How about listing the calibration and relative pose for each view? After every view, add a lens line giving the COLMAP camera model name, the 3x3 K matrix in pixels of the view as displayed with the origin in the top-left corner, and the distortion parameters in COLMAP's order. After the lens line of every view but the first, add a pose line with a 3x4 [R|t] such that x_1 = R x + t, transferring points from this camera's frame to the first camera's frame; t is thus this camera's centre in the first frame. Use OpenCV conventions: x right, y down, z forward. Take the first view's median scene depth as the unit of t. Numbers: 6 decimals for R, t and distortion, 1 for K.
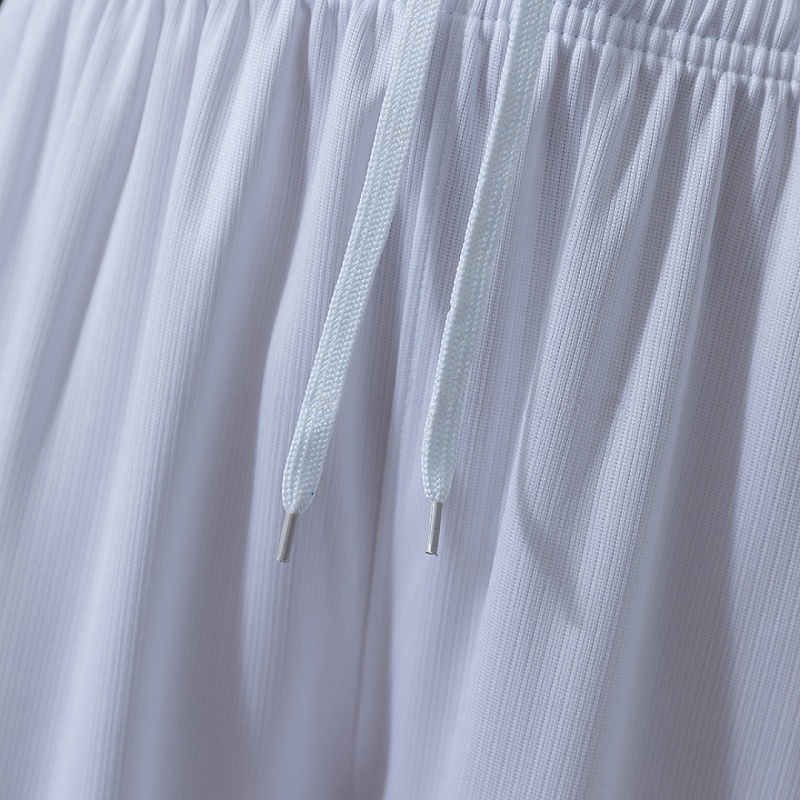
lens RADIAL K [[1742.4, 0, 399.2], [0, 1742.4, 406.4], [0, 0, 1]] dist [0.022031, 0.000000]
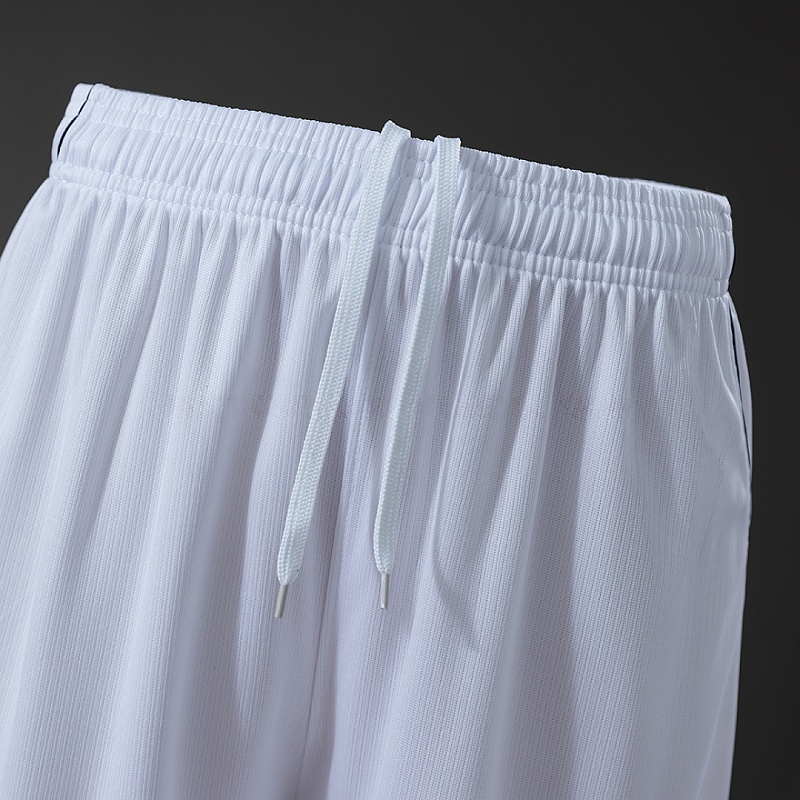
lens RADIAL K [[1742.4, 0, 399.2], [0, 1742.4, 395.6], [0, 0, 1]] dist [0.022031, 0.000000]
pose [[0.987389, -0.031993, 0.155045, -0.188528], [0.031849, 0.999487, 0.003412, -0.099978], [-0.155075, 0.001569, 0.987902, -0.470240]]
